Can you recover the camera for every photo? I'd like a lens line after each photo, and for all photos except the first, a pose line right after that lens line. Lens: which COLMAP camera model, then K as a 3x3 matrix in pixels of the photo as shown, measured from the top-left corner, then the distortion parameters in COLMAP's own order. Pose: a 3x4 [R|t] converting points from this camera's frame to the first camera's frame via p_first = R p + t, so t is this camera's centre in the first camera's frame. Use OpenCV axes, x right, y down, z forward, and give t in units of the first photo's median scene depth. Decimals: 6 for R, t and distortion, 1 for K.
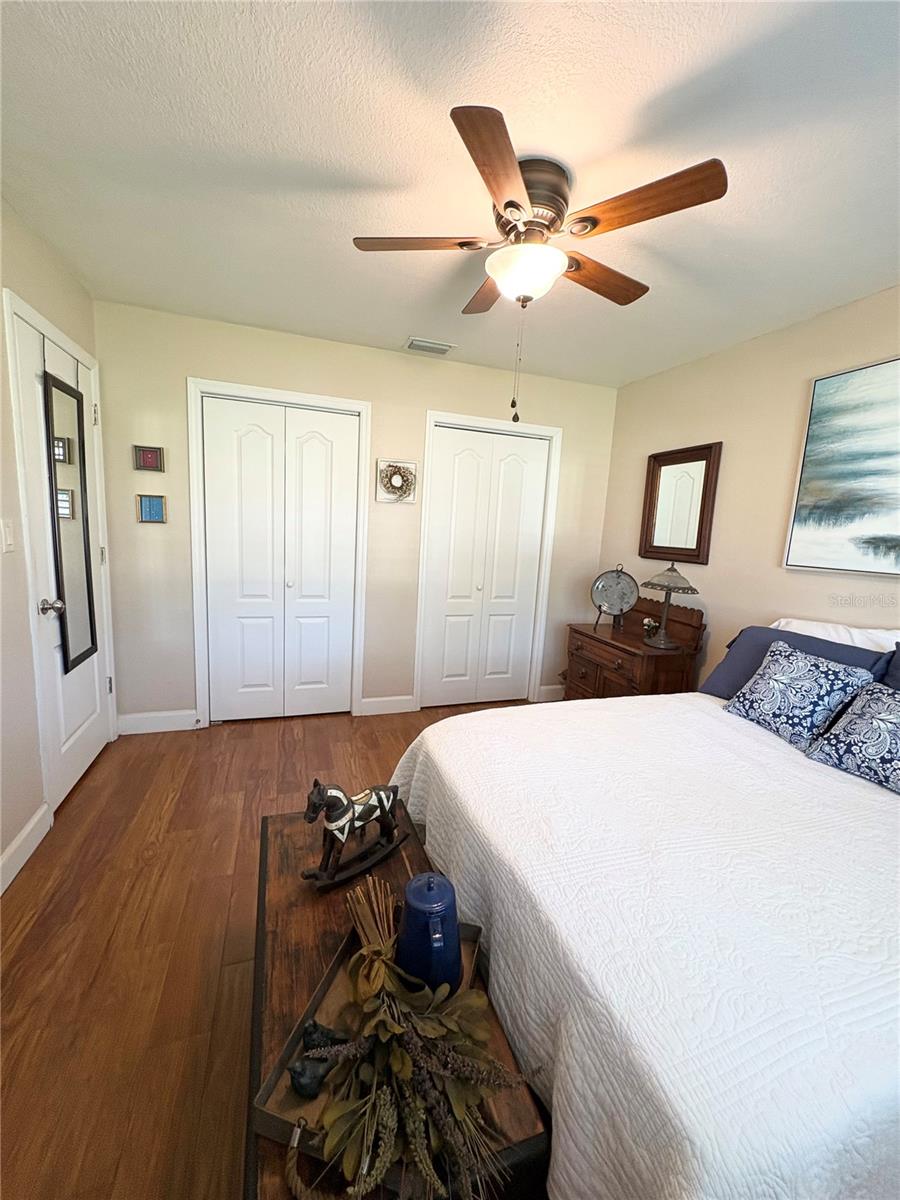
lens RADIAL K [[479.3, 0, 450.8], [0, 479.3, 599.2], [0, 0, 1]] dist [-0.000351, 0.000683]
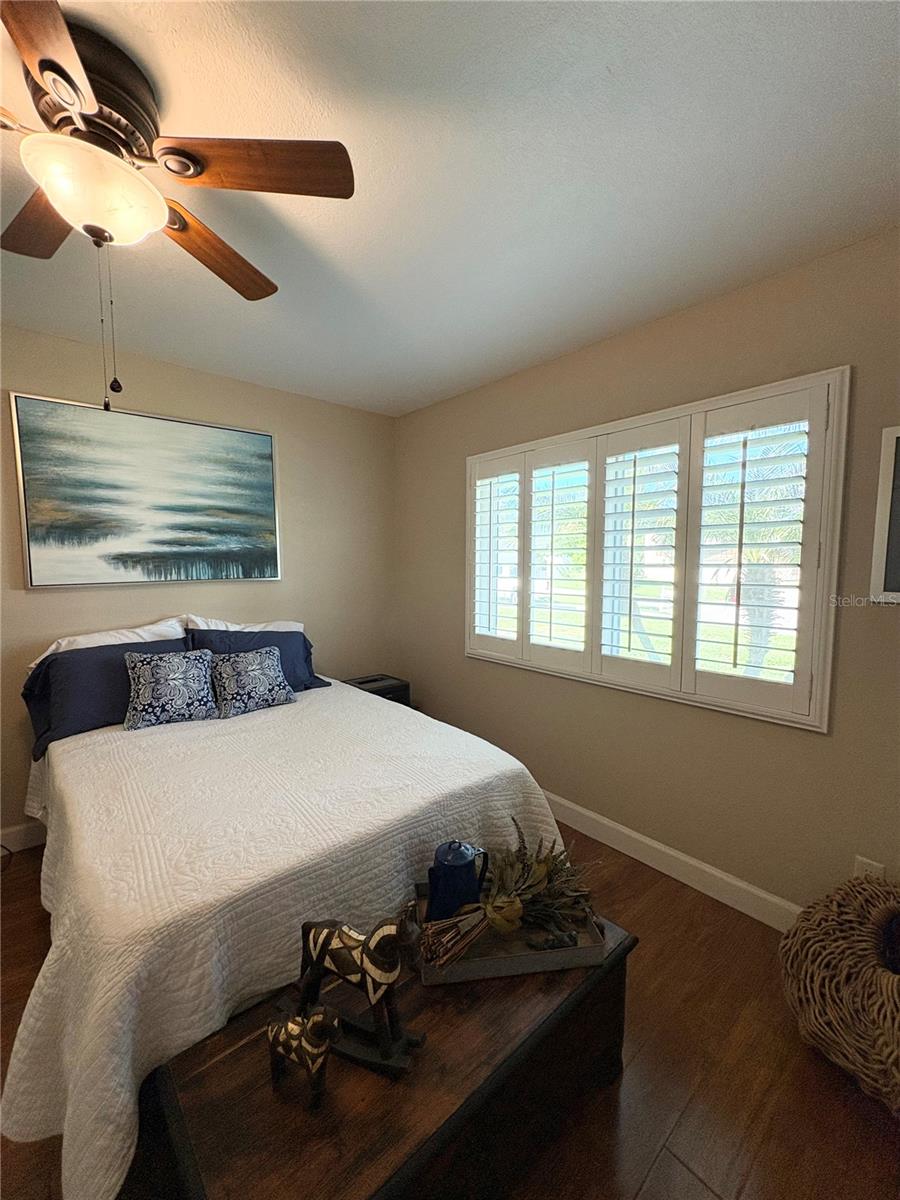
lens RADIAL K [[479.3, 0, 451.7], [0, 479.3, 597.5], [0, 0, 1]] dist [-0.000351, 0.000683]
pose [[-0.375047, -0.126531, 0.918330, -0.533936], [0.123392, 0.975012, 0.184734, -0.134686], [-0.918757, 0.182599, -0.350062, 0.633120]]
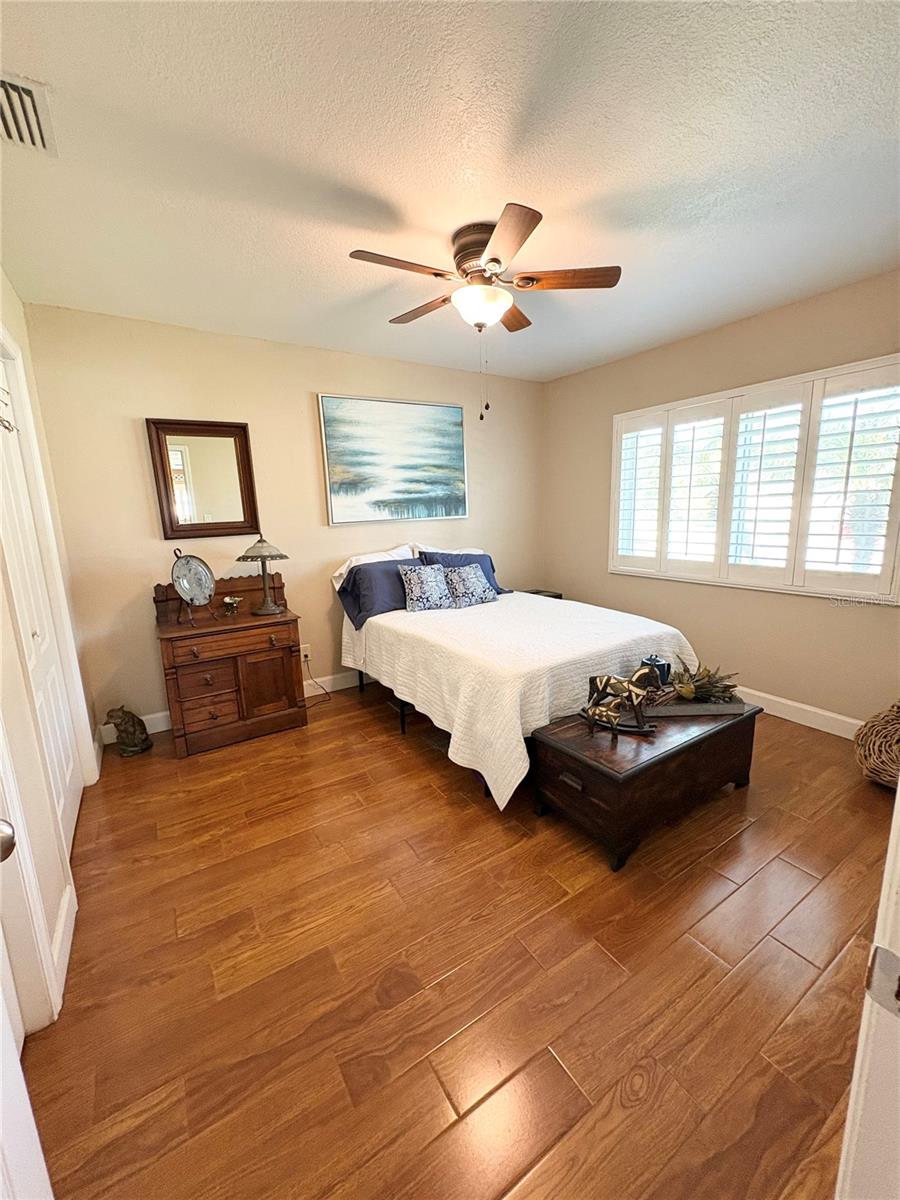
lens RADIAL K [[479.3, 0, 451.1], [0, 479.3, 597.4], [0, 0, 1]] dist [-0.000351, 0.000683]
pose [[-0.234807, -0.227791, 0.944975, -0.897352], [0.168284, 0.947948, 0.270323, -0.211041], [-0.957364, 0.222498, -0.184251, 1.076820]]
